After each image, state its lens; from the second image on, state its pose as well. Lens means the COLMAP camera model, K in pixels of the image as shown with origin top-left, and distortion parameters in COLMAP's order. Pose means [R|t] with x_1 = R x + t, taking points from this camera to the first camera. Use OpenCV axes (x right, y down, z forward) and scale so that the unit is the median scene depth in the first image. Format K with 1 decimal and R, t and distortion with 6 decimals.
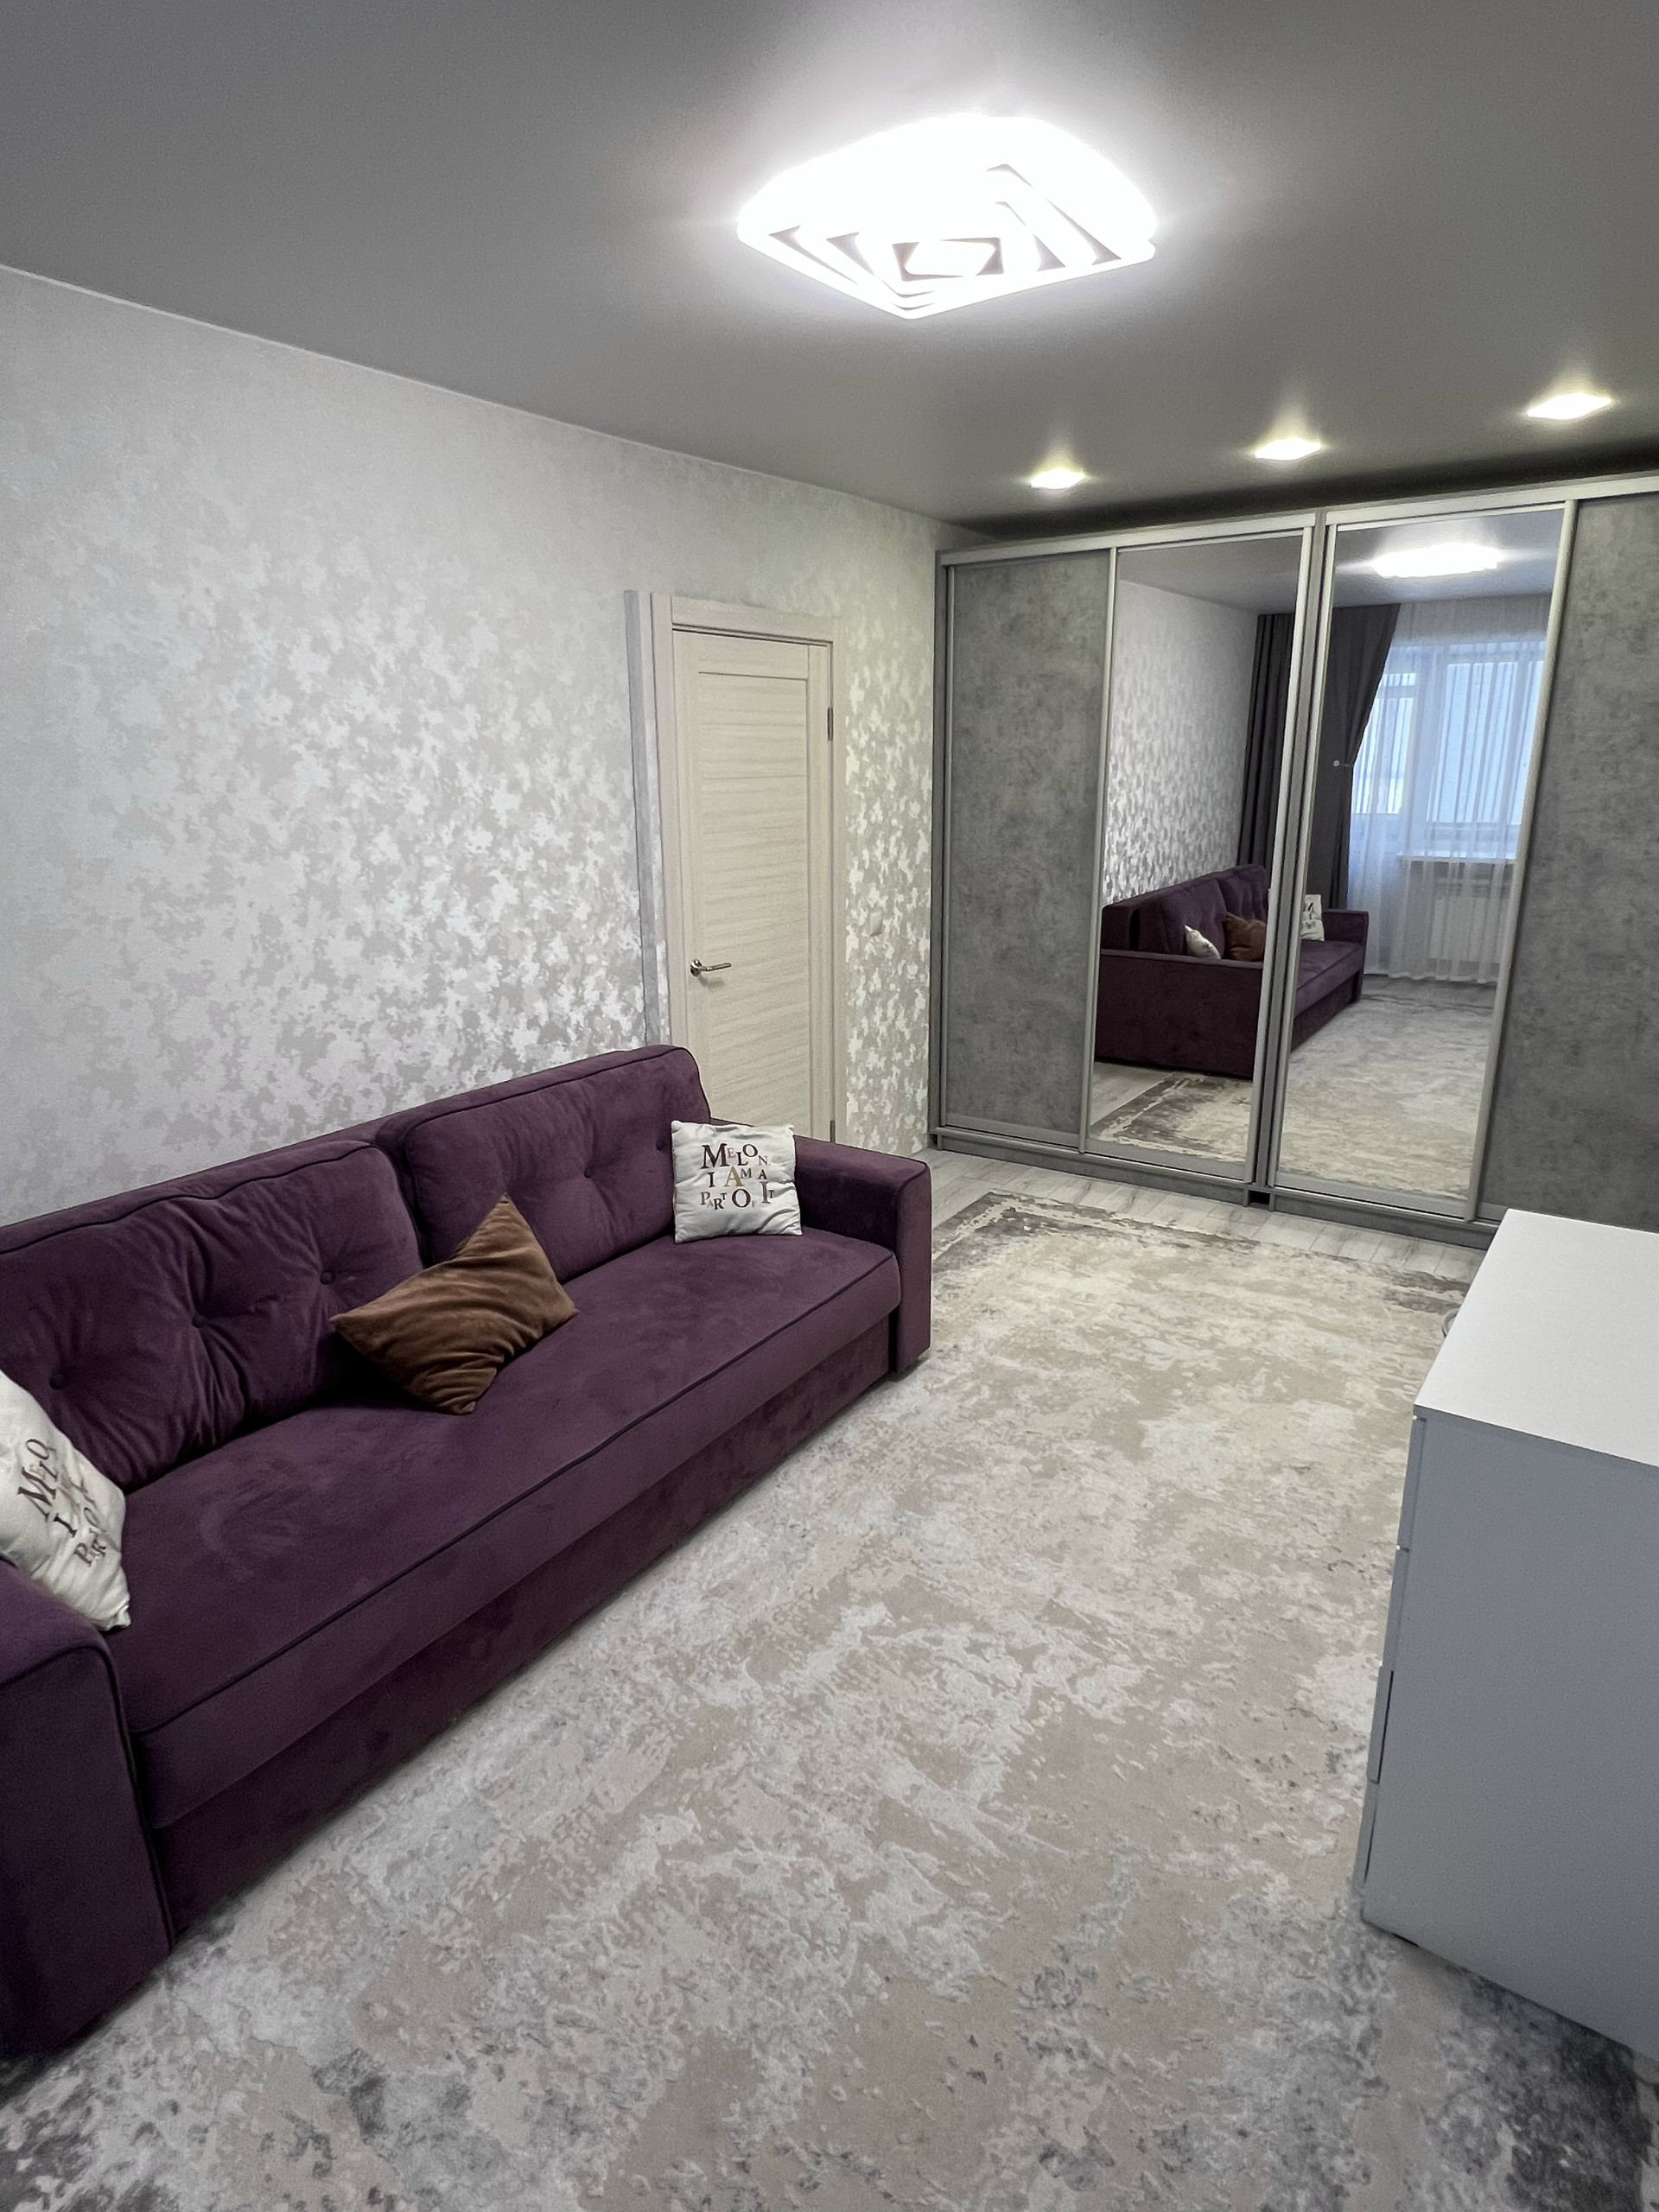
lens RADIAL K [[1233.1, 0, 820.5], [0, 1233.1, 1103.9], [0, 0, 1]] dist [-0.001971, 0.002506]
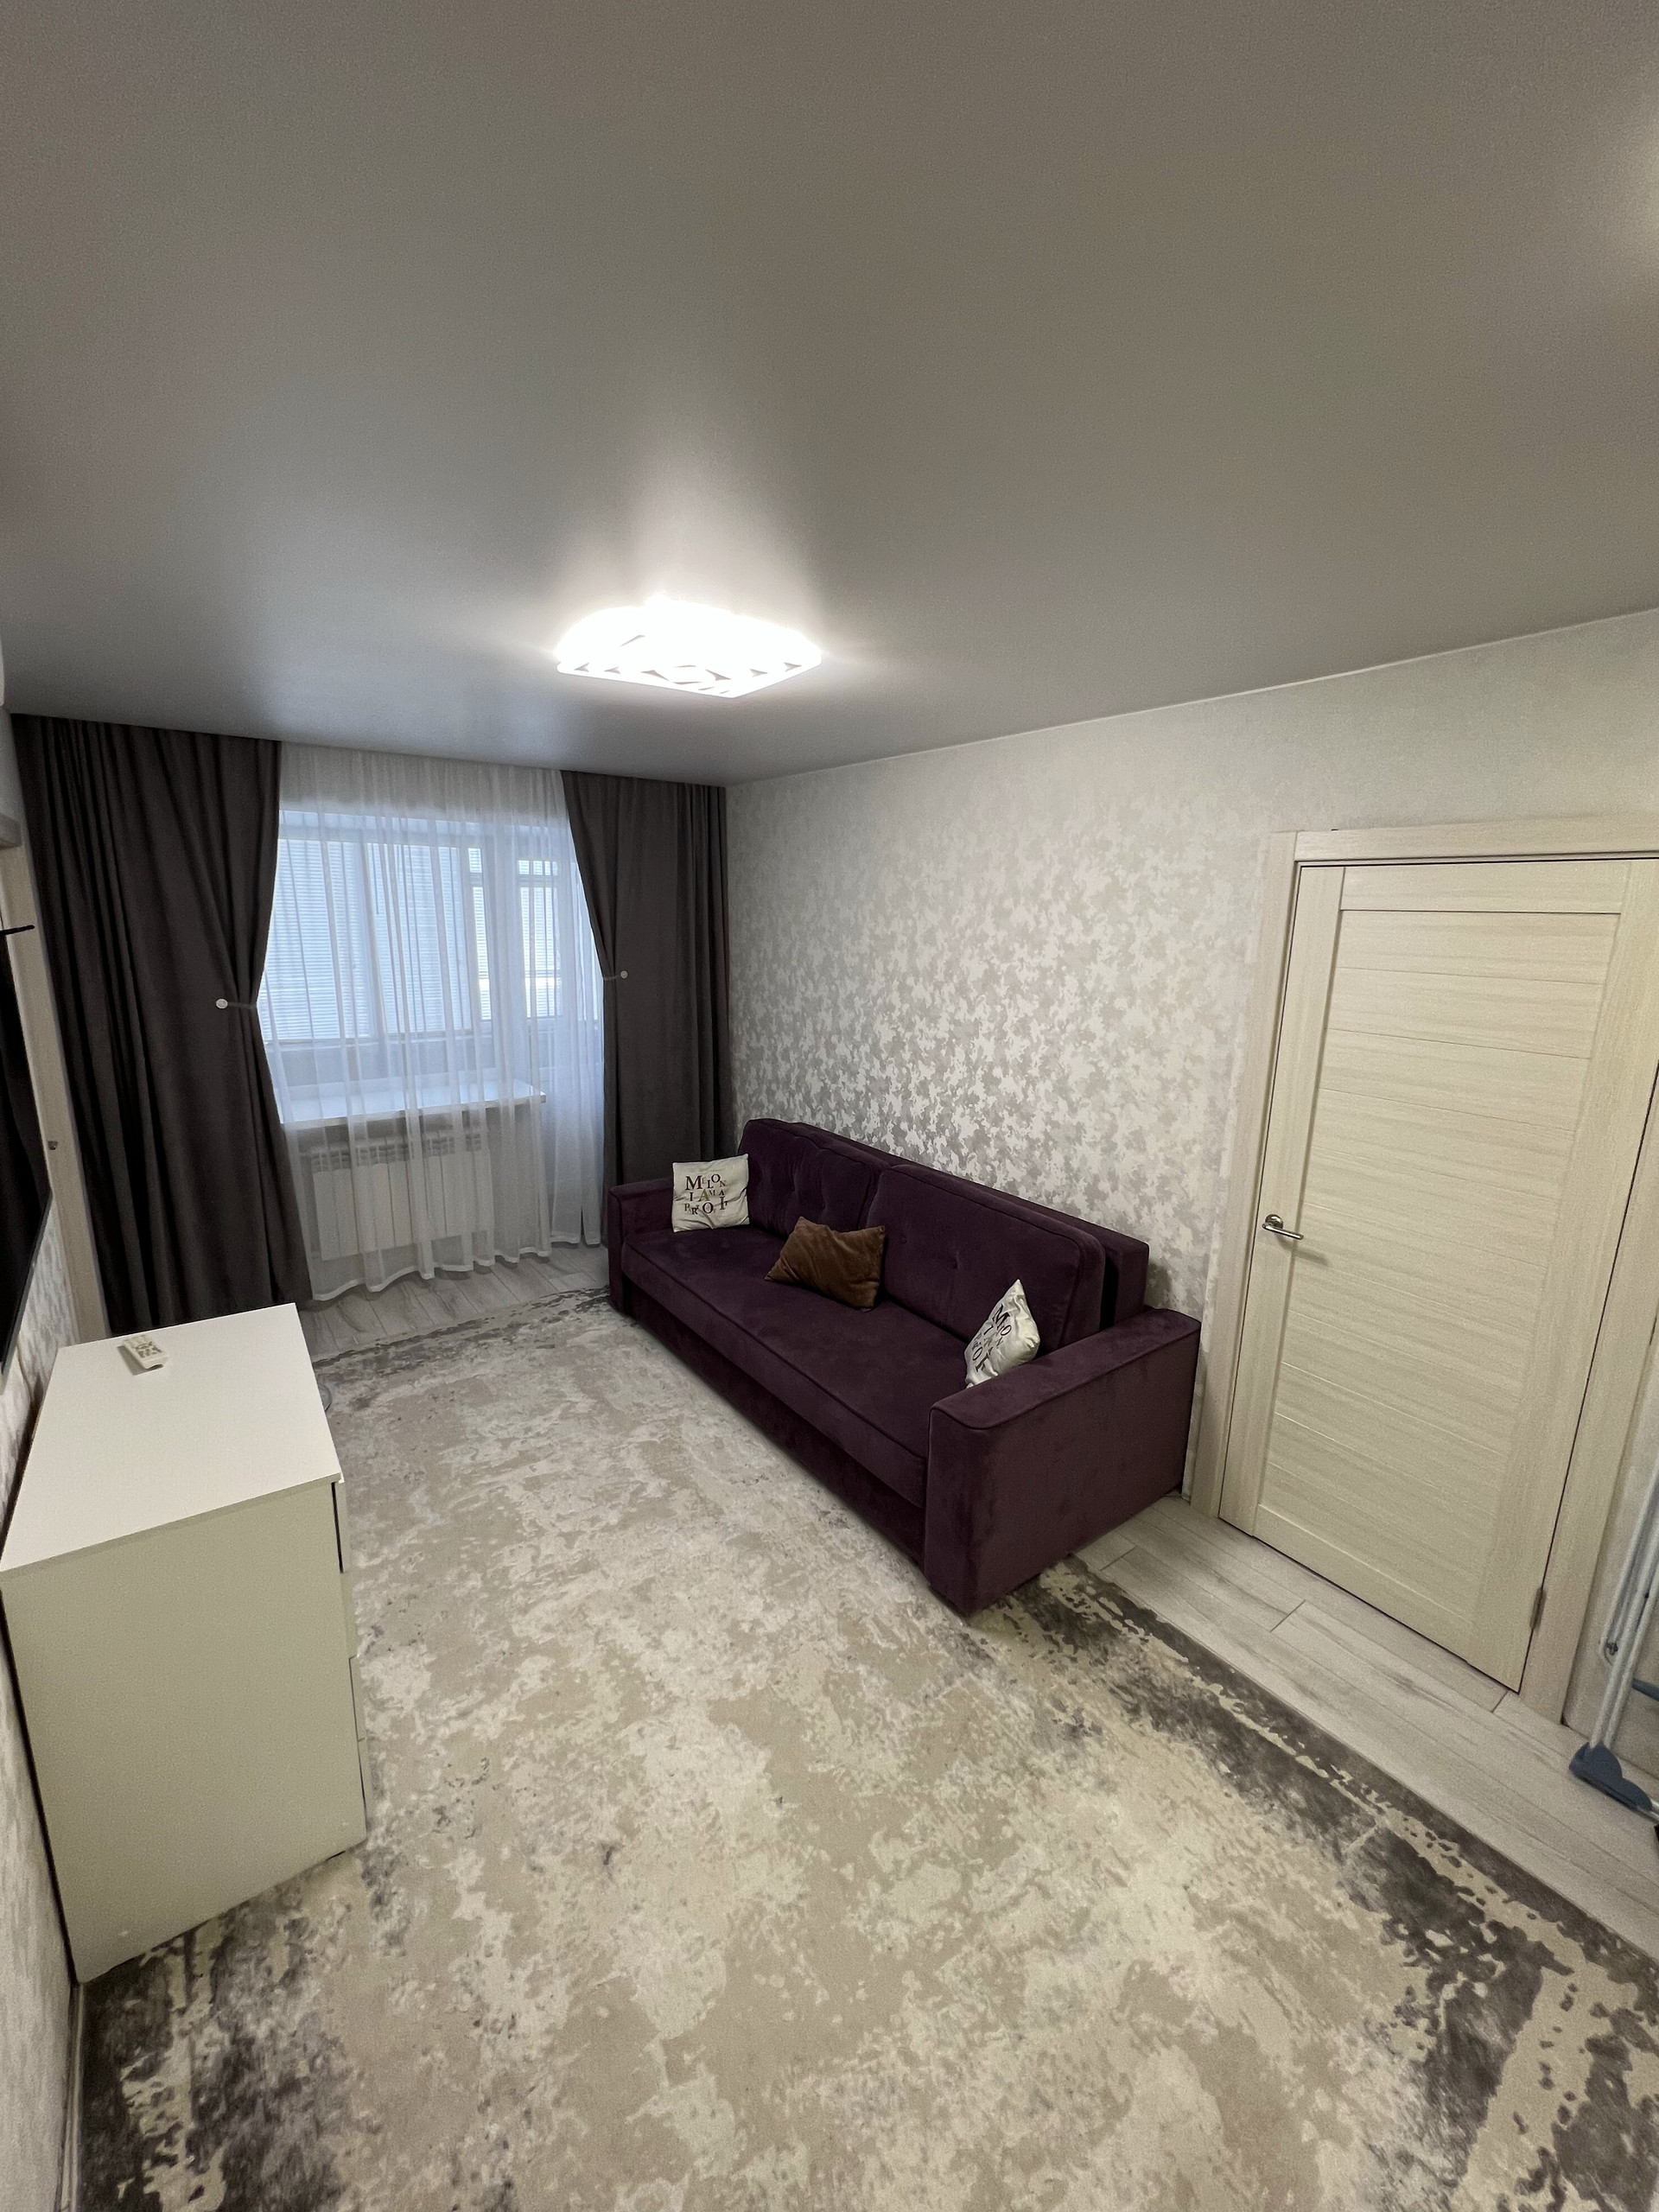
lens RADIAL K [[900.3, 0, 830.7], [0, 900.3, 1101.7], [0, 0, 1]] dist [-0.002311, 0.000362]
pose [[-0.333565, 0.207124, -0.919693, 0.727311], [-0.273495, 0.912349, 0.304664, -0.369602], [0.902183, 0.353157, -0.247680, 1.005874]]
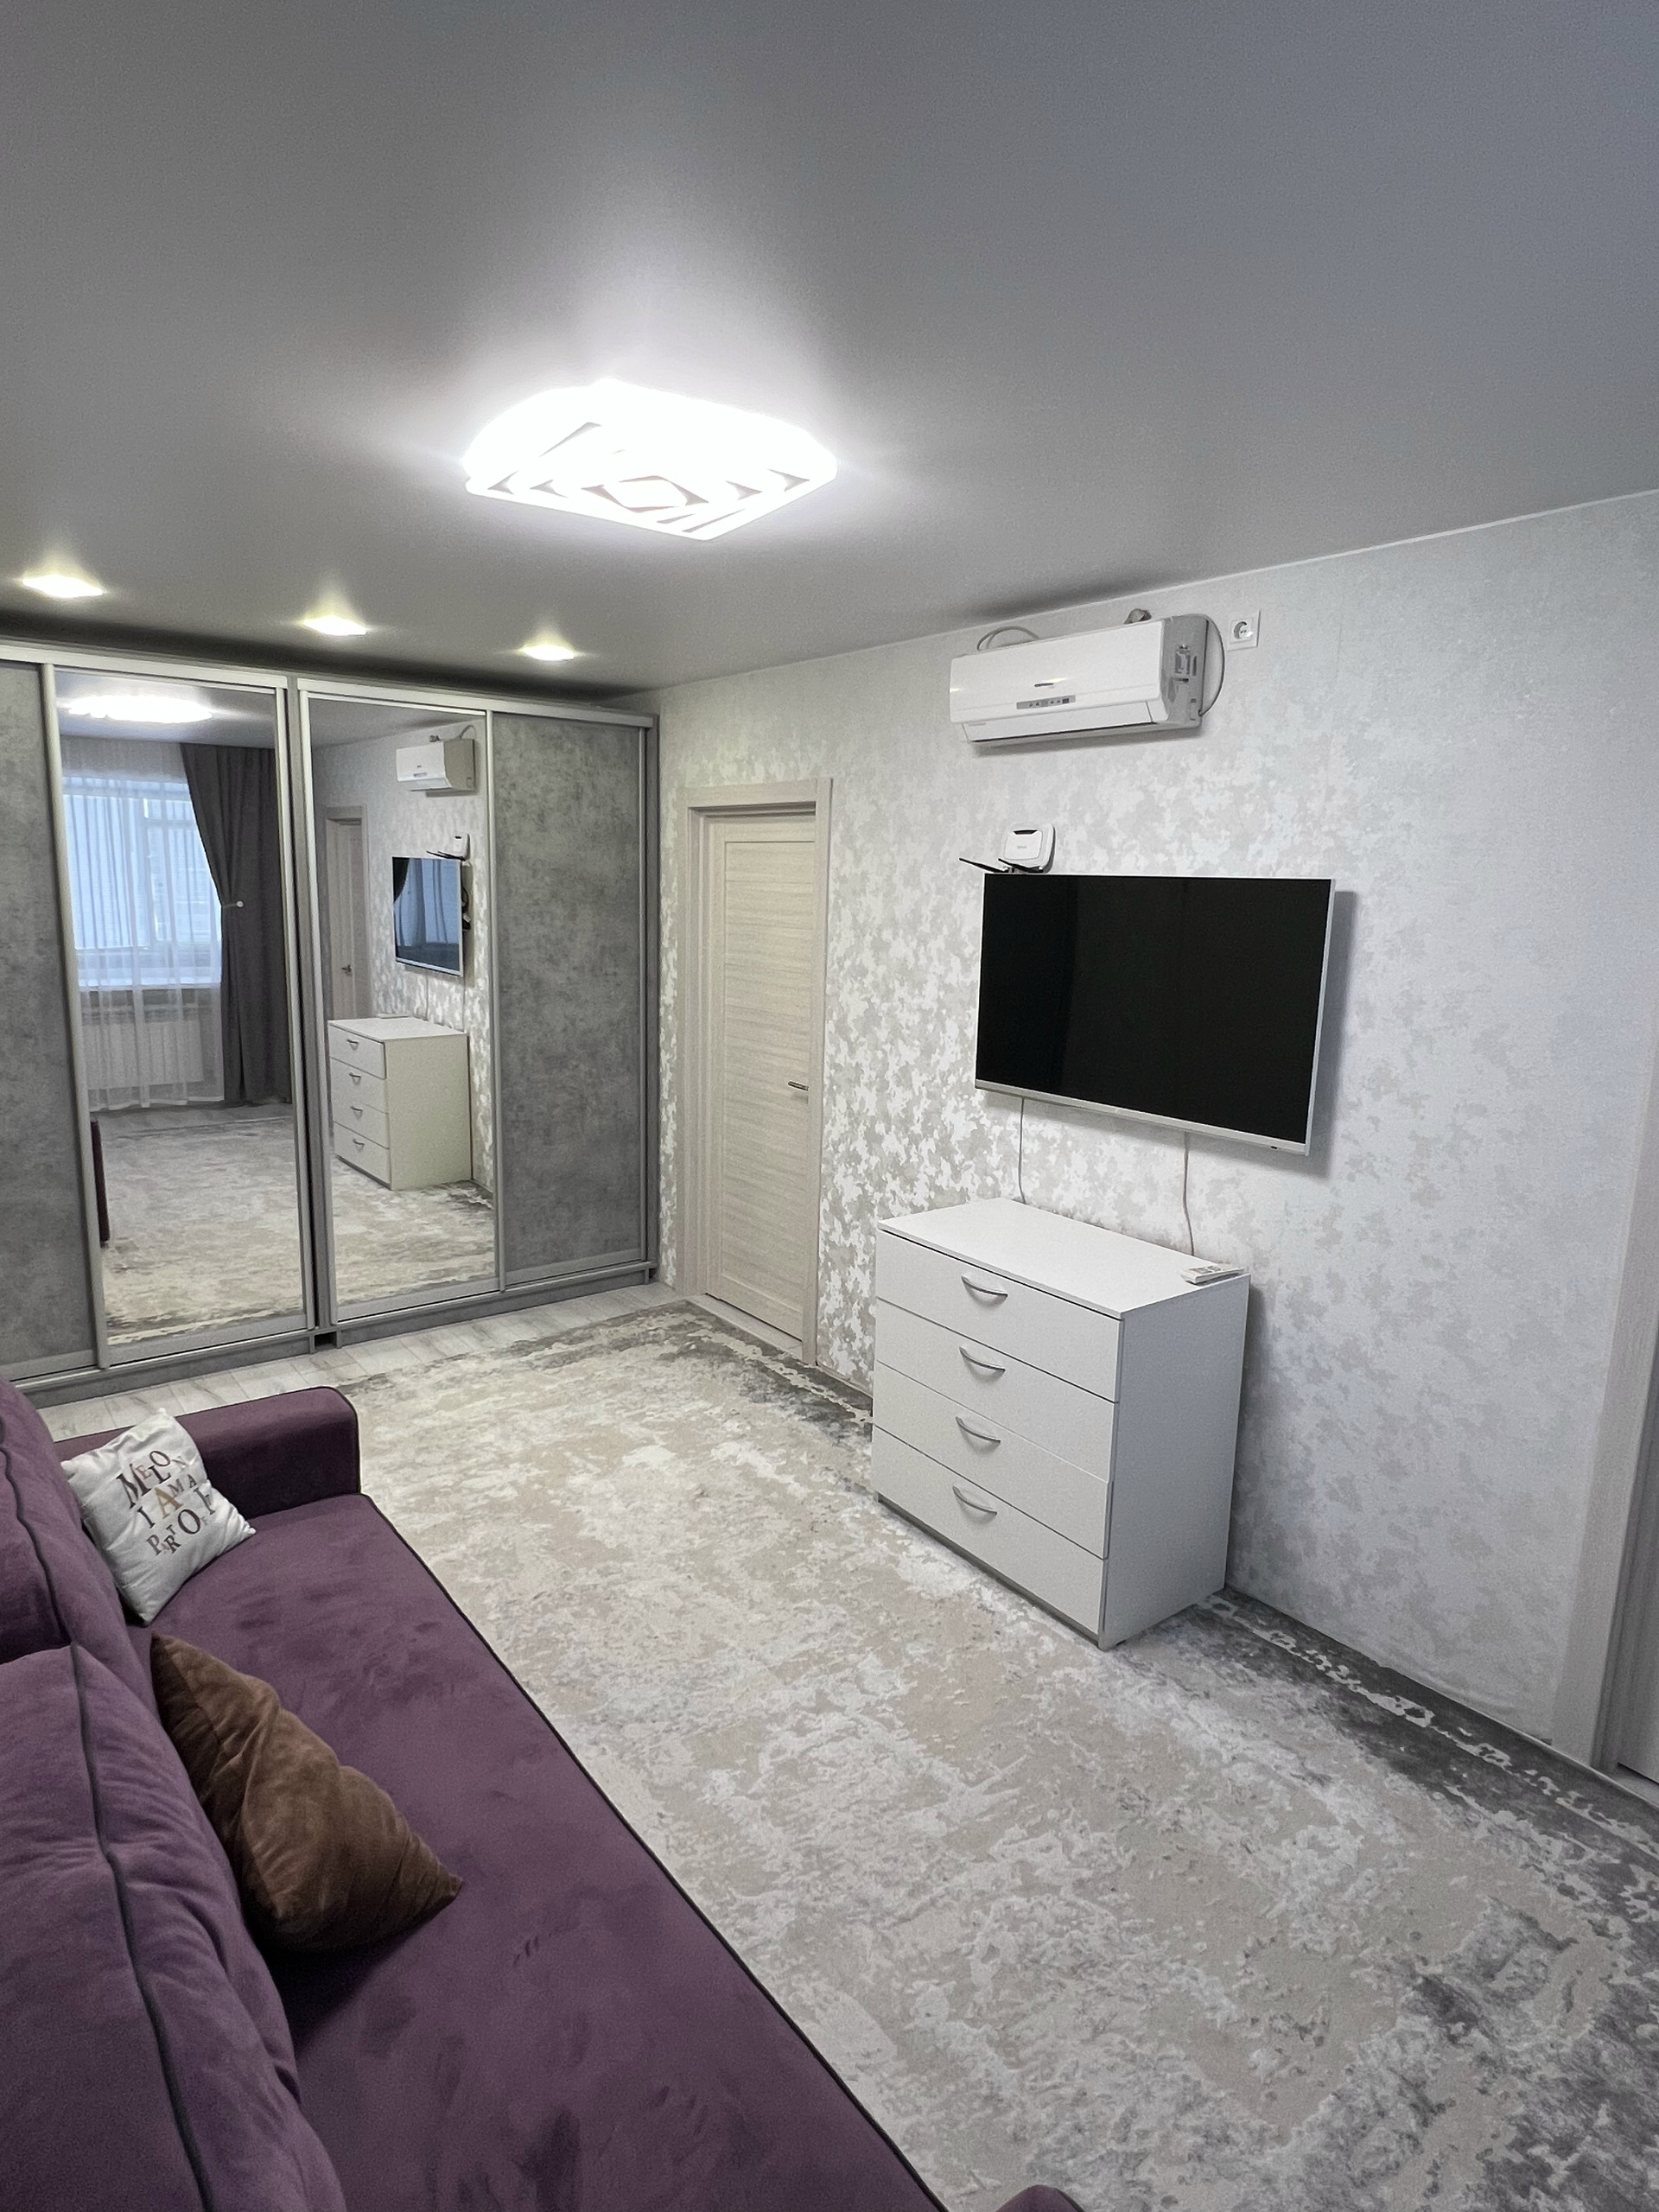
lens RADIAL K [[1233.1, 0, 825.7], [0, 1233.1, 1102.0], [0, 0, 1]] dist [-0.001971, 0.002506]
pose [[0.314127, -0.153154, 0.936946, -0.590670], [0.232830, 0.969191, 0.080365, -0.134002], [-0.920388, 0.192904, 0.340108, 0.363594]]
